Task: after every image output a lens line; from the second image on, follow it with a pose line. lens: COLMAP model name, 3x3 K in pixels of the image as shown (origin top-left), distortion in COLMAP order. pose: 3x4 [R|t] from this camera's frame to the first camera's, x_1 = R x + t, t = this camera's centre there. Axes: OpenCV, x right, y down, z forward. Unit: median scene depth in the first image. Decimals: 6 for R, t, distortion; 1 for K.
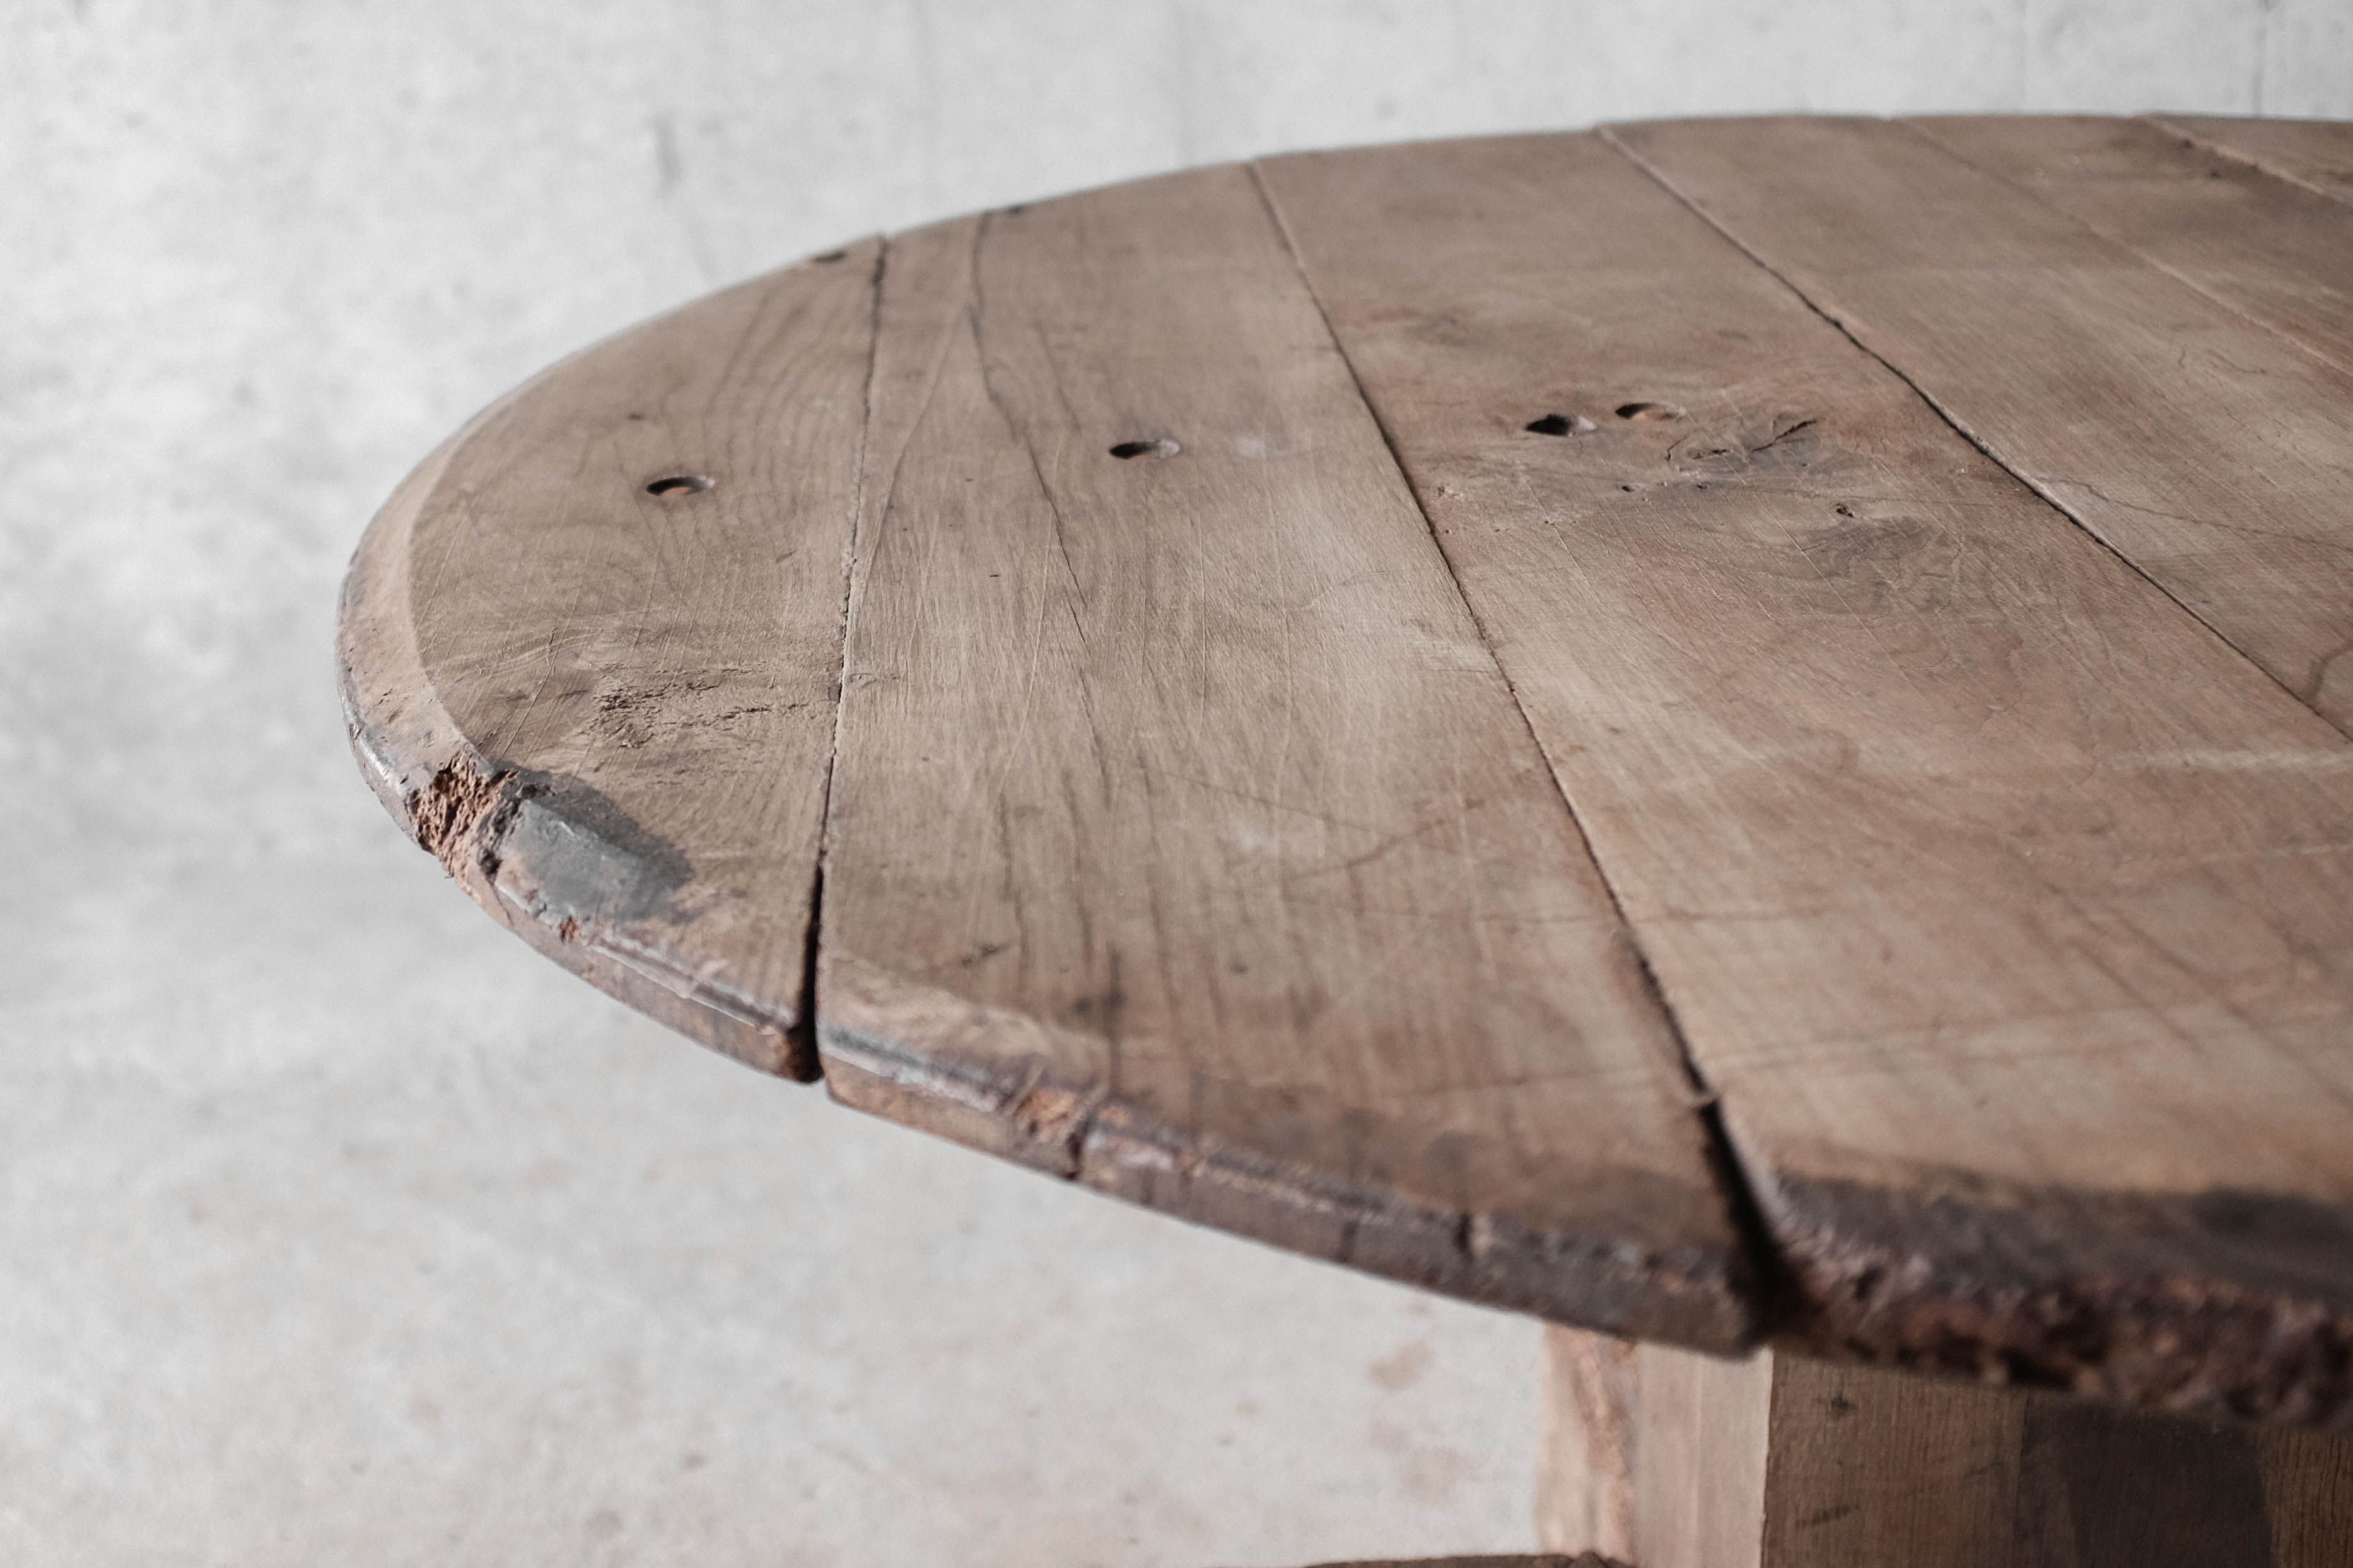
lens RADIAL K [[2689.9, 0, 997.0], [0, 2689.9, 660.2], [0, 0, 1]] dist [-0.044545, 0.009155]
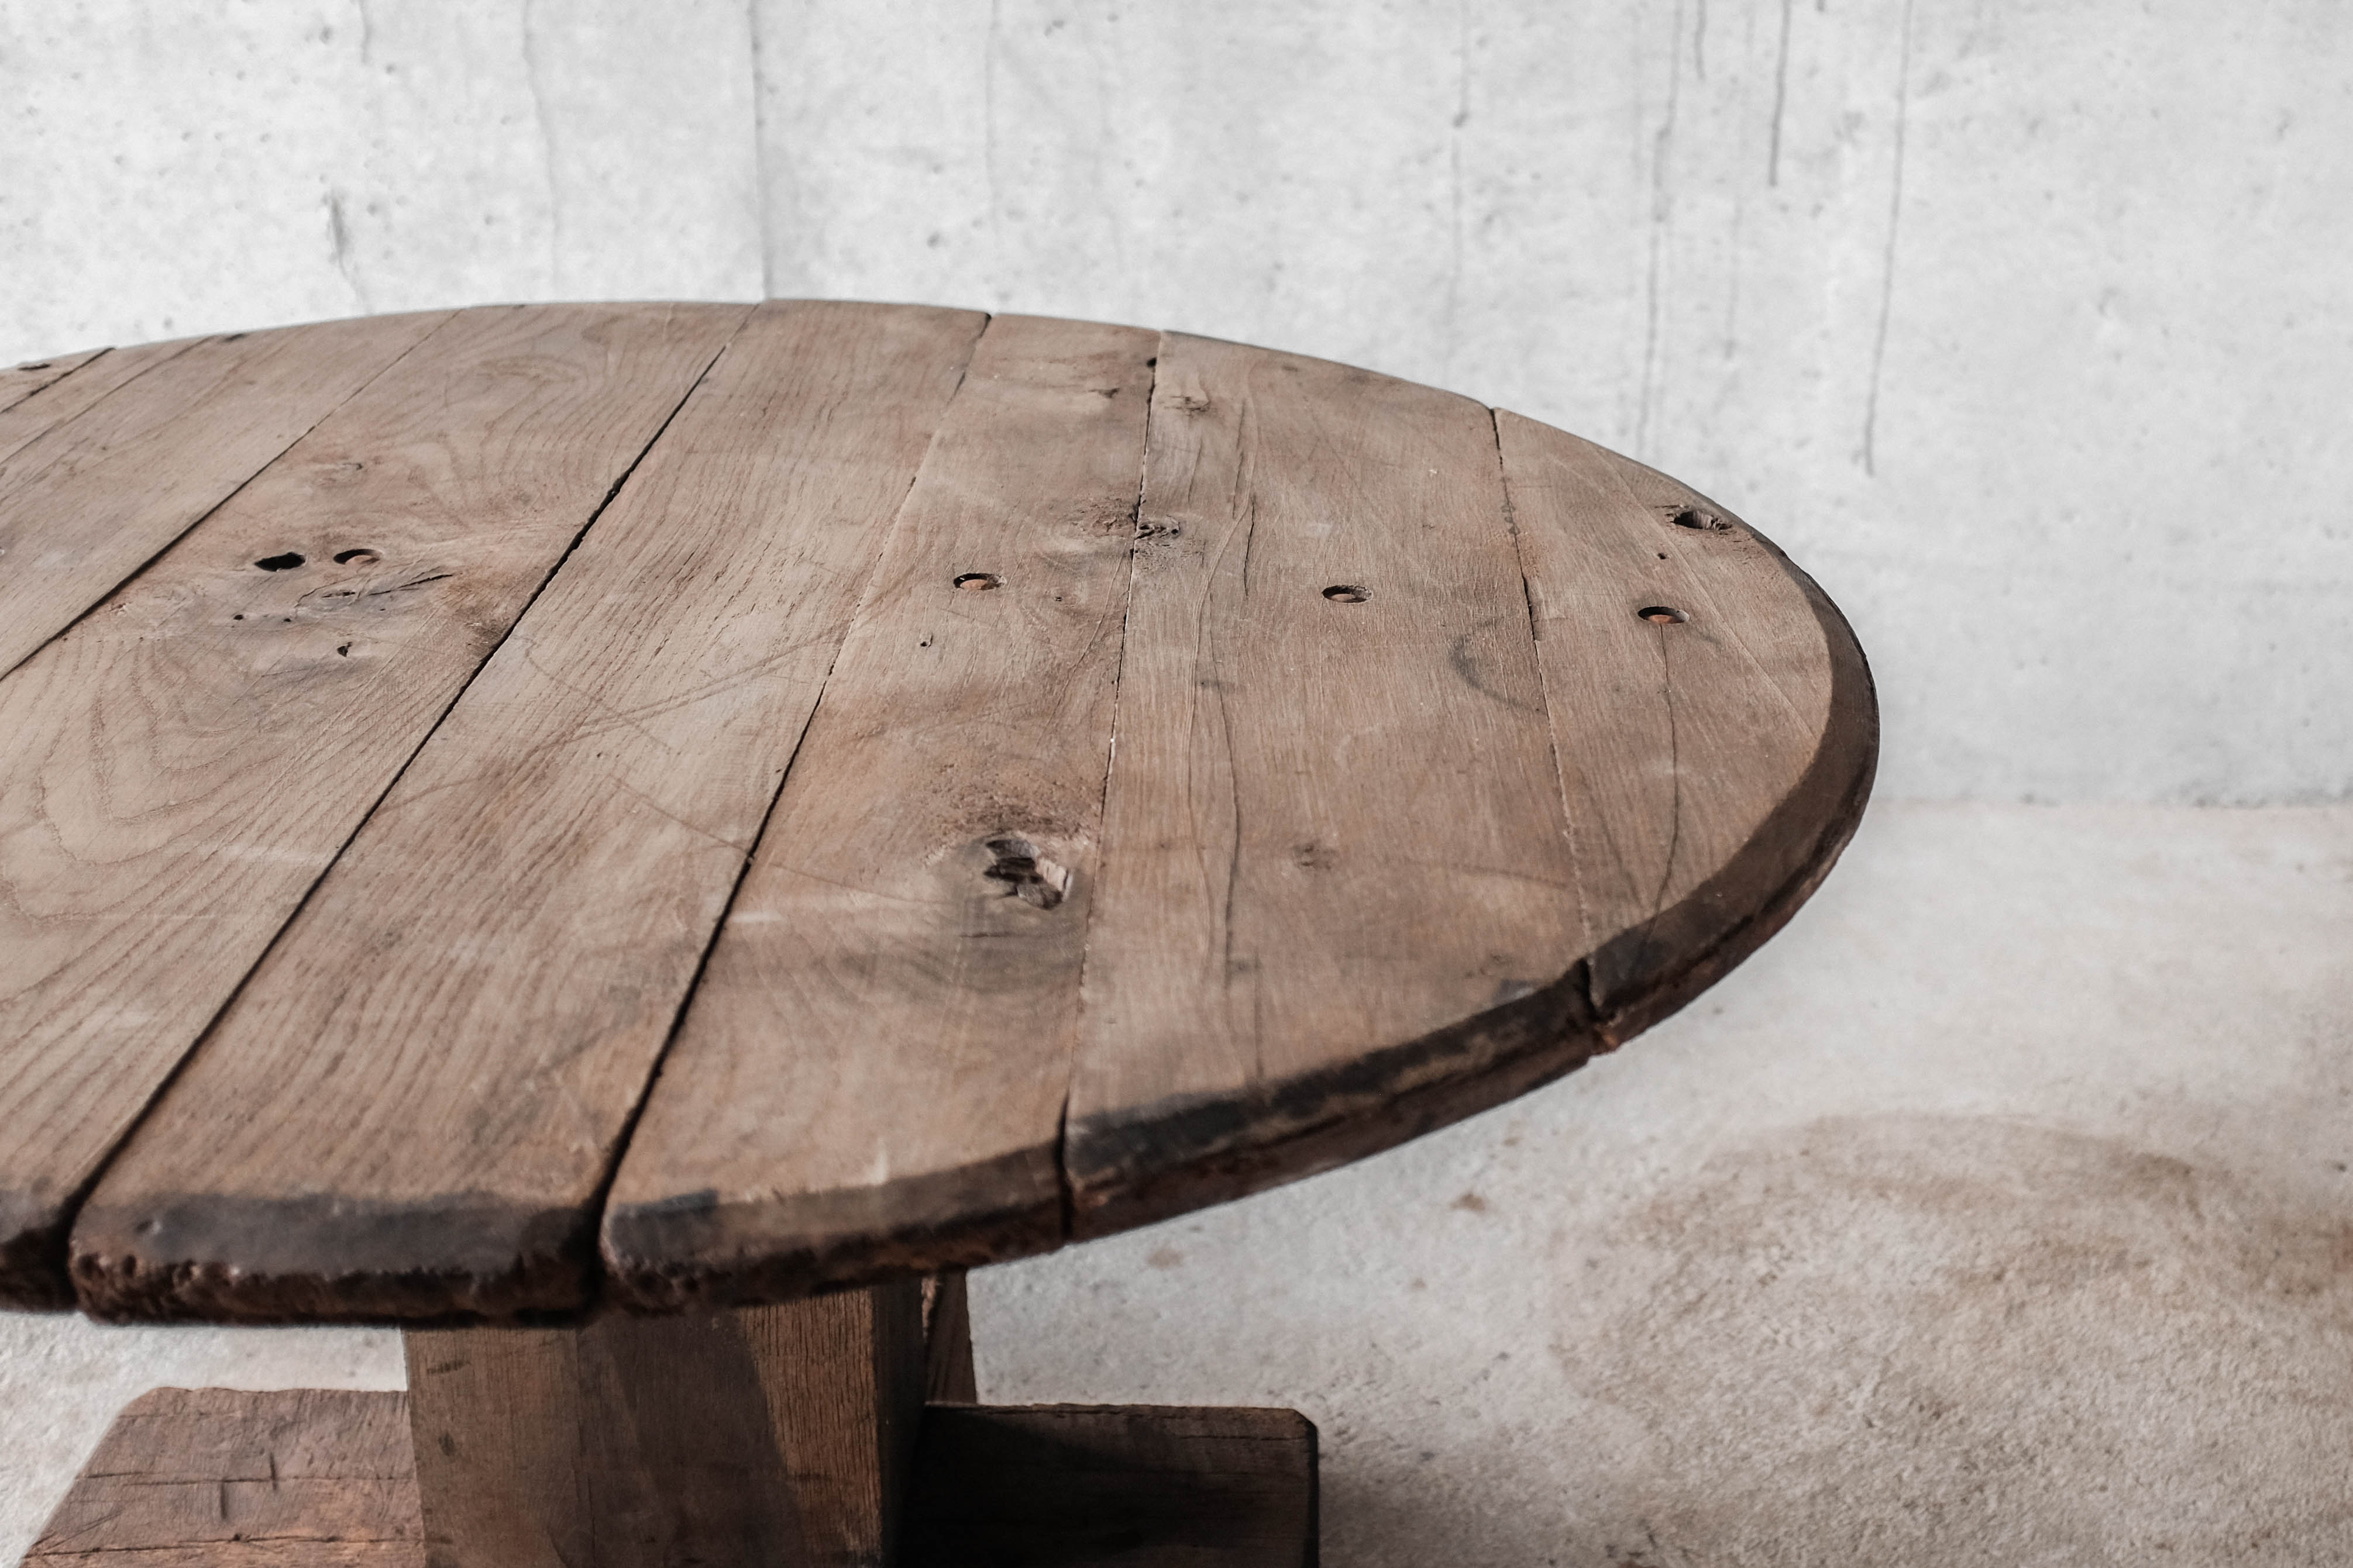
lens RADIAL K [[2417.8, 0, 1289.2], [0, 2417.8, 719.8], [0, 0, 1]] dist [-0.066401, 0.030718]
pose [[0.995101, 0.081146, 0.056479, 0.500466], [-0.082753, 0.996212, 0.026717, -0.062765], [-0.054097, -0.031260, 0.998046, -0.189214]]
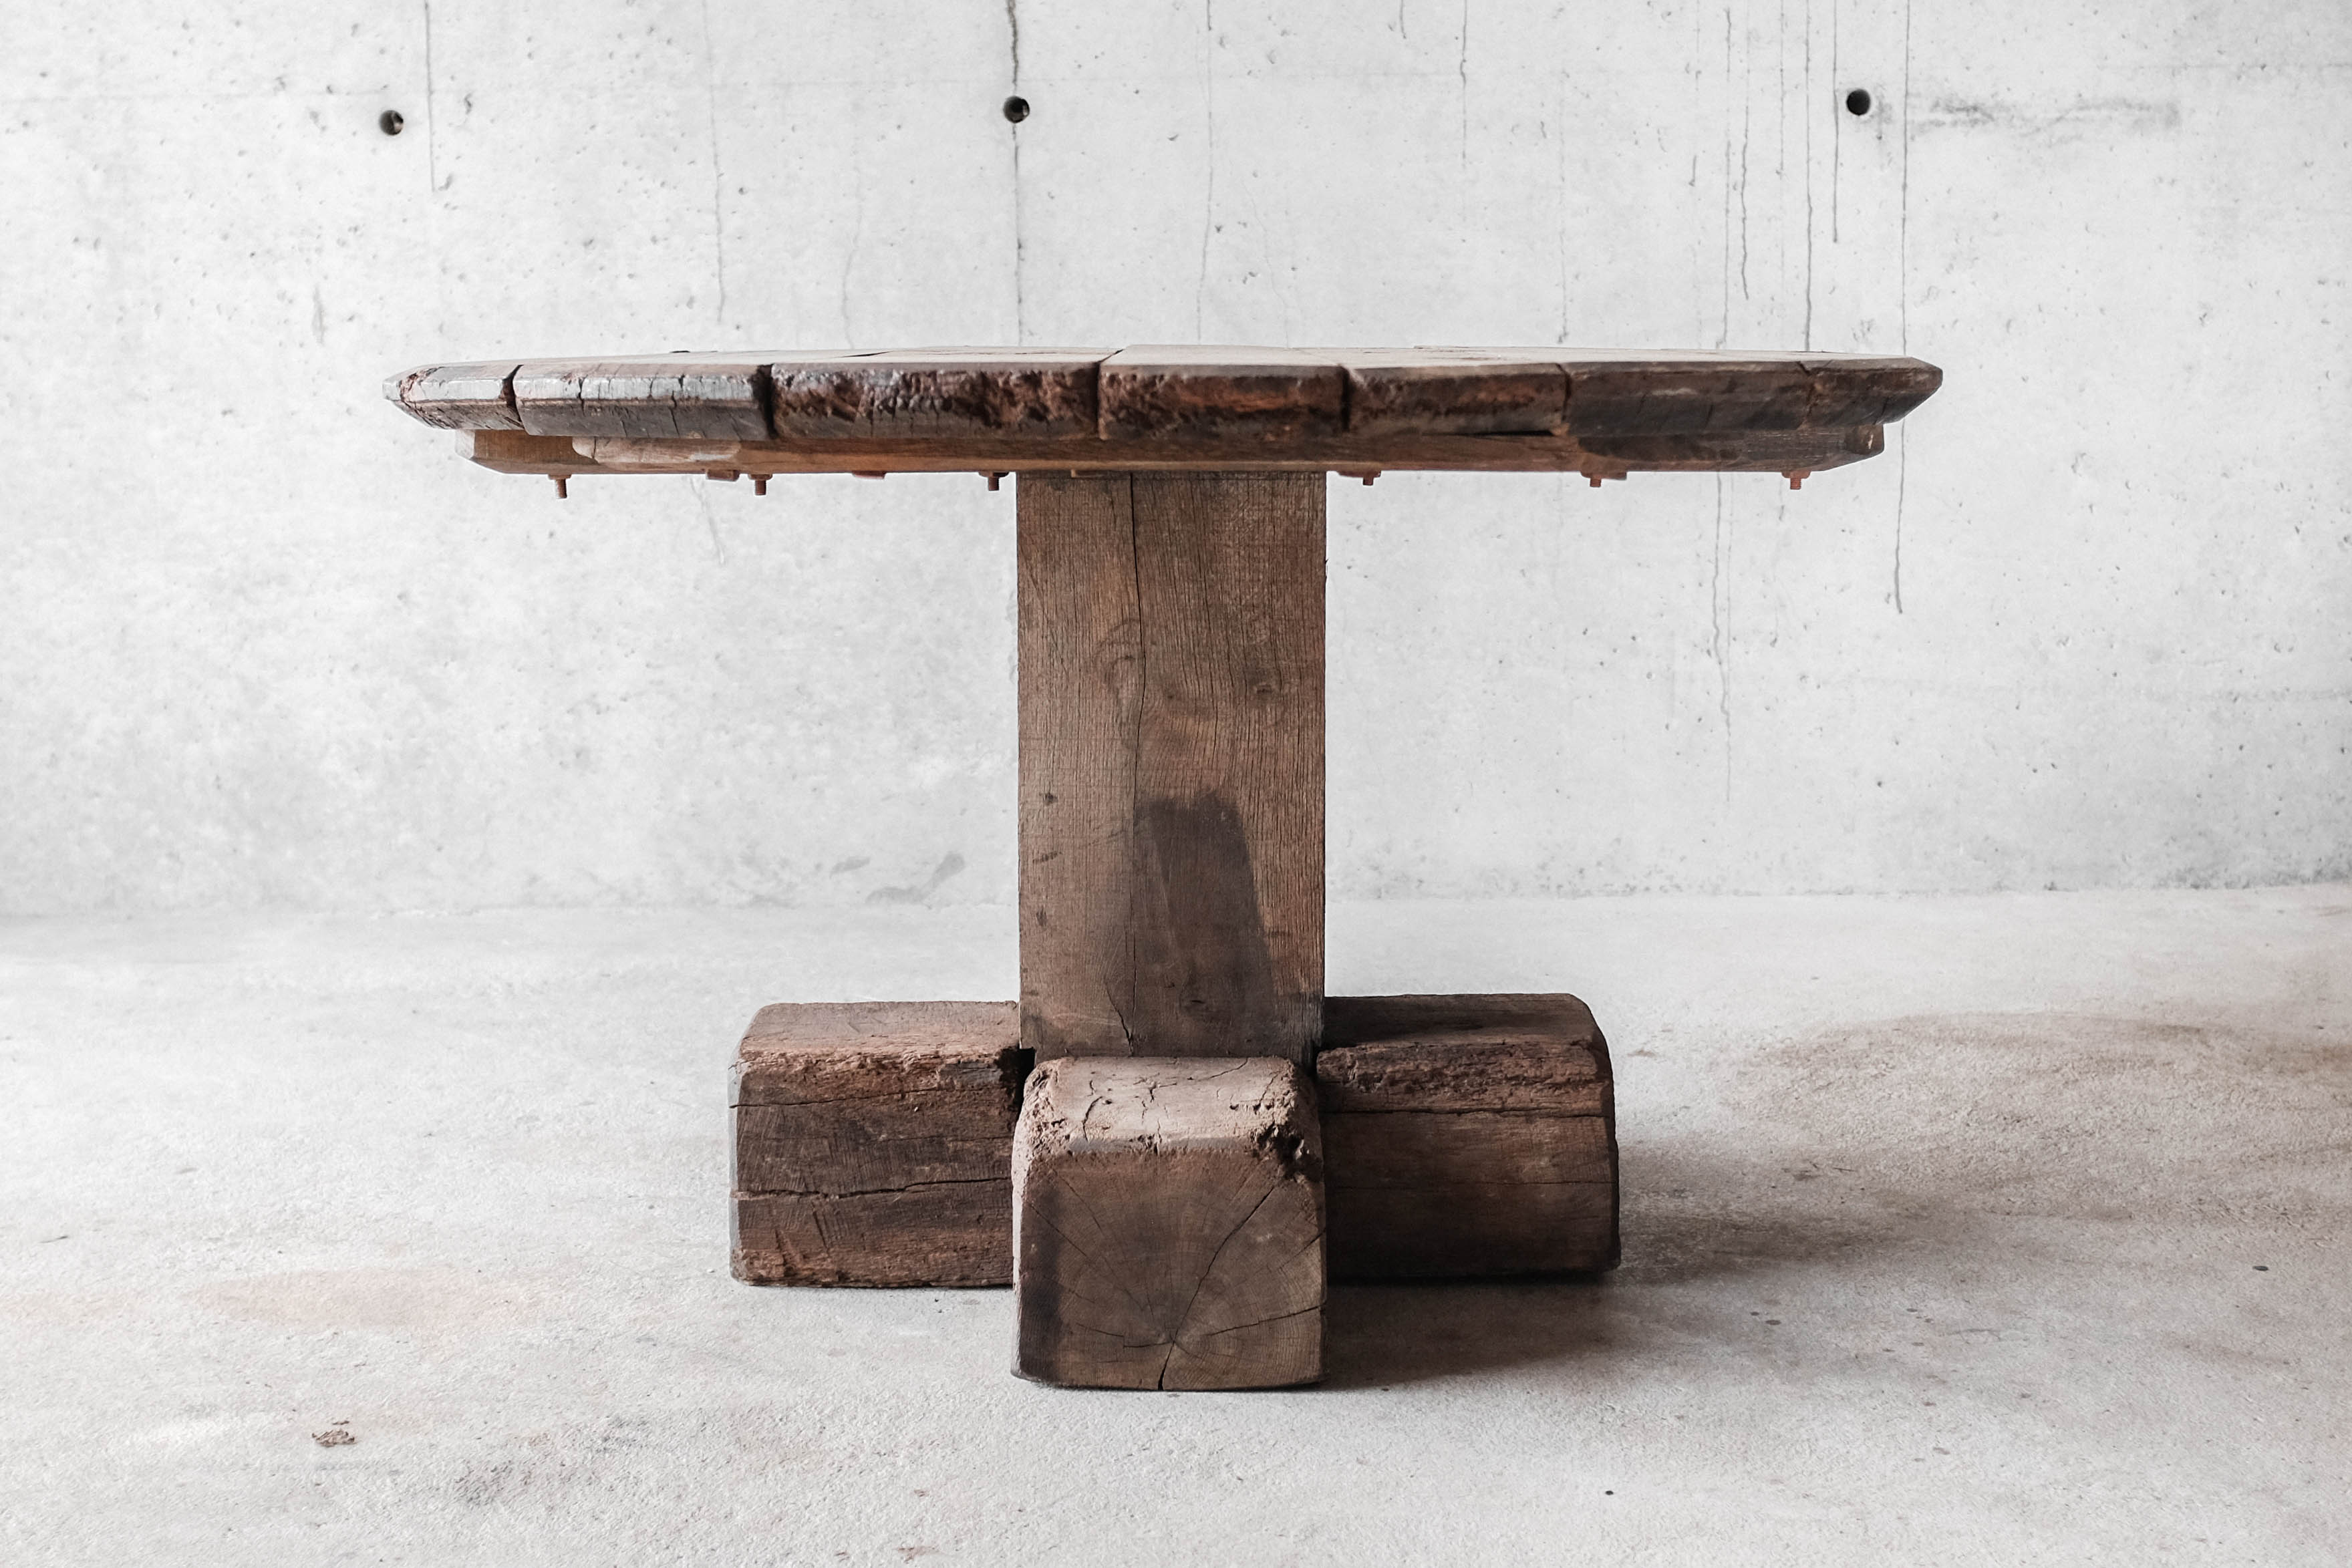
lens RADIAL K [[2499.8, 0, 1185.7], [0, 2499.8, 897.3], [0, 0, 1]] dist [-0.063300, 0.007885]
pose [[0.998401, 0.055427, 0.011063, 0.310639], [-0.053337, 0.988712, -0.140011, 0.484318], [-0.018699, 0.139197, 0.990088, -0.751983]]
